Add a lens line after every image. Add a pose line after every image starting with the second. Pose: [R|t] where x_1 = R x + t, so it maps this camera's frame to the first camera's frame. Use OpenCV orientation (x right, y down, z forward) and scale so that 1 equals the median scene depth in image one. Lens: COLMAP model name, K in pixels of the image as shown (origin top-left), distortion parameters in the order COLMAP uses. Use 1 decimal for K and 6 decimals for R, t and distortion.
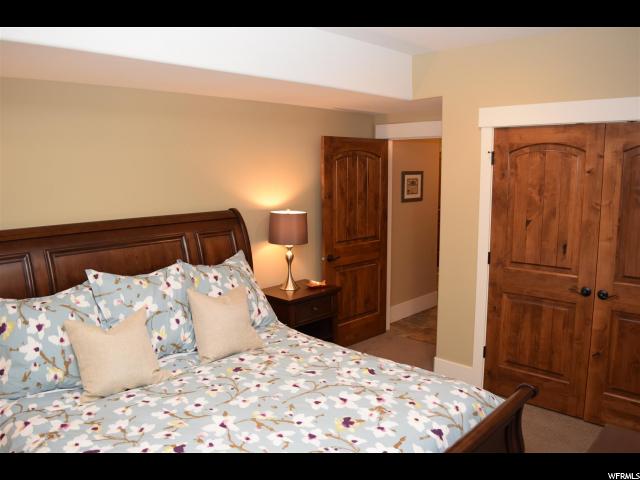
lens RADIAL K [[500.9, 0, 318.3], [0, 500.9, 239.7], [0, 0, 1]] dist [-0.092591, 0.020085]
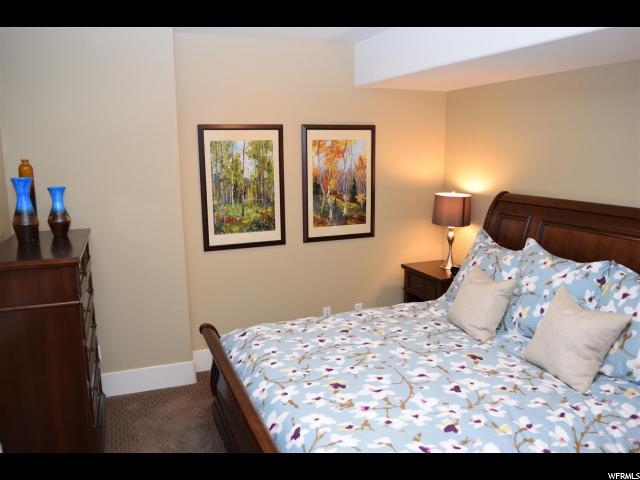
lens RADIAL K [[500.9, 0, 318.2], [0, 500.9, 240.7], [0, 0, 1]] dist [-0.092591, 0.020085]
pose [[-0.413170, 0.176361, -0.893413, 0.953232], [-0.114867, 0.963139, 0.243247, -0.194849], [0.903380, 0.203126, -0.377682, 1.239953]]
